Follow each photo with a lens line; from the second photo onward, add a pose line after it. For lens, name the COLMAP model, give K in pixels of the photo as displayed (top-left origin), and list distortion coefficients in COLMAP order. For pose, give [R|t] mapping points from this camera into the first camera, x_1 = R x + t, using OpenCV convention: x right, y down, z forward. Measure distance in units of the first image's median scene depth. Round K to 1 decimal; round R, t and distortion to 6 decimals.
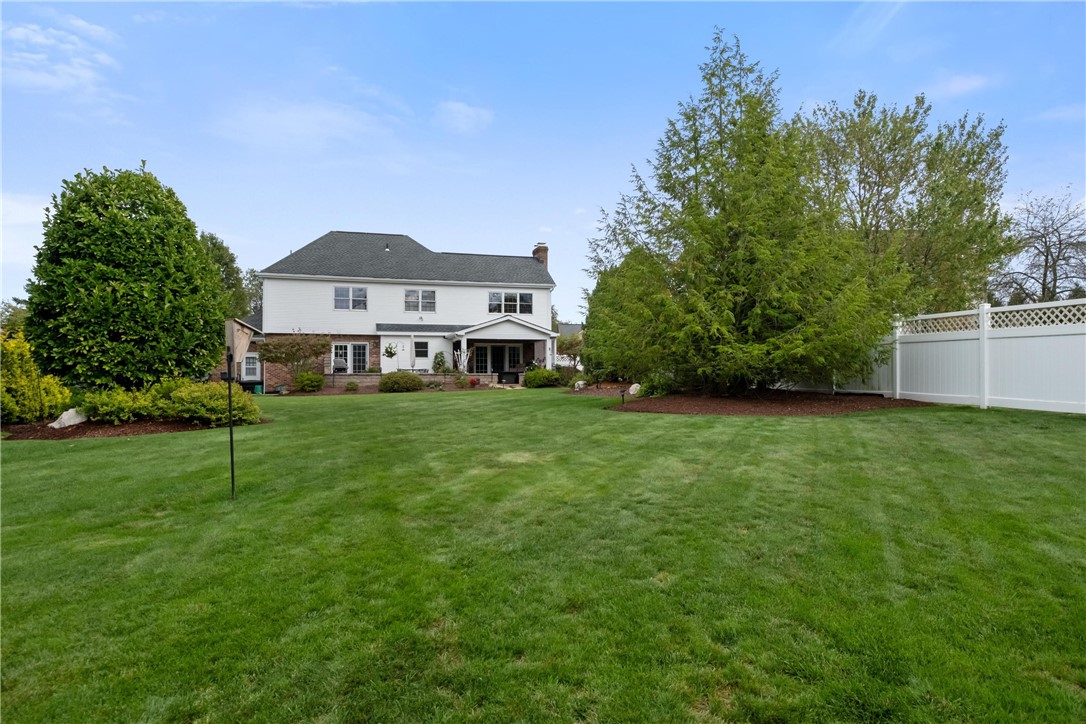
lens RADIAL K [[656.7, 0, 543.2], [0, 656.7, 359.5], [0, 0, 1]] dist [-0.000037, -0.000004]
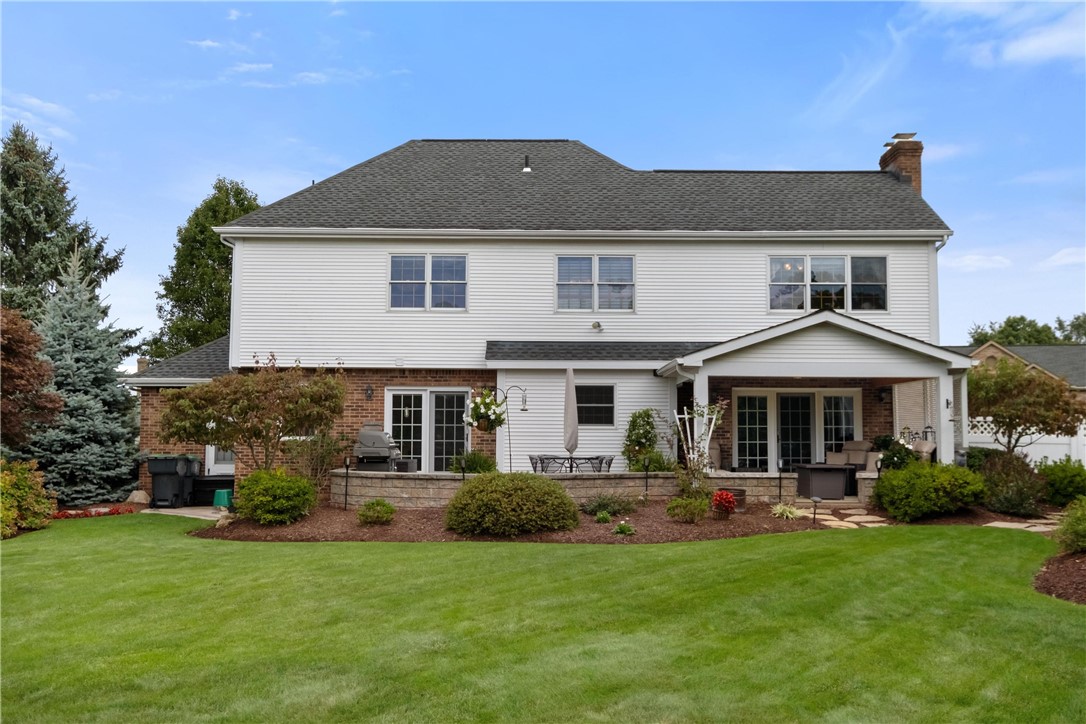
lens RADIAL K [[1033.9, 0, 543.4], [0, 1033.9, 361.6], [0, 0, 1]] dist [-0.038583, 0.000000]
pose [[0.954749, -0.012677, -0.297144, -0.032097], [-0.001286, 0.998906, -0.046748, -0.012357], [0.297411, 0.045015, 0.953688, 0.402342]]
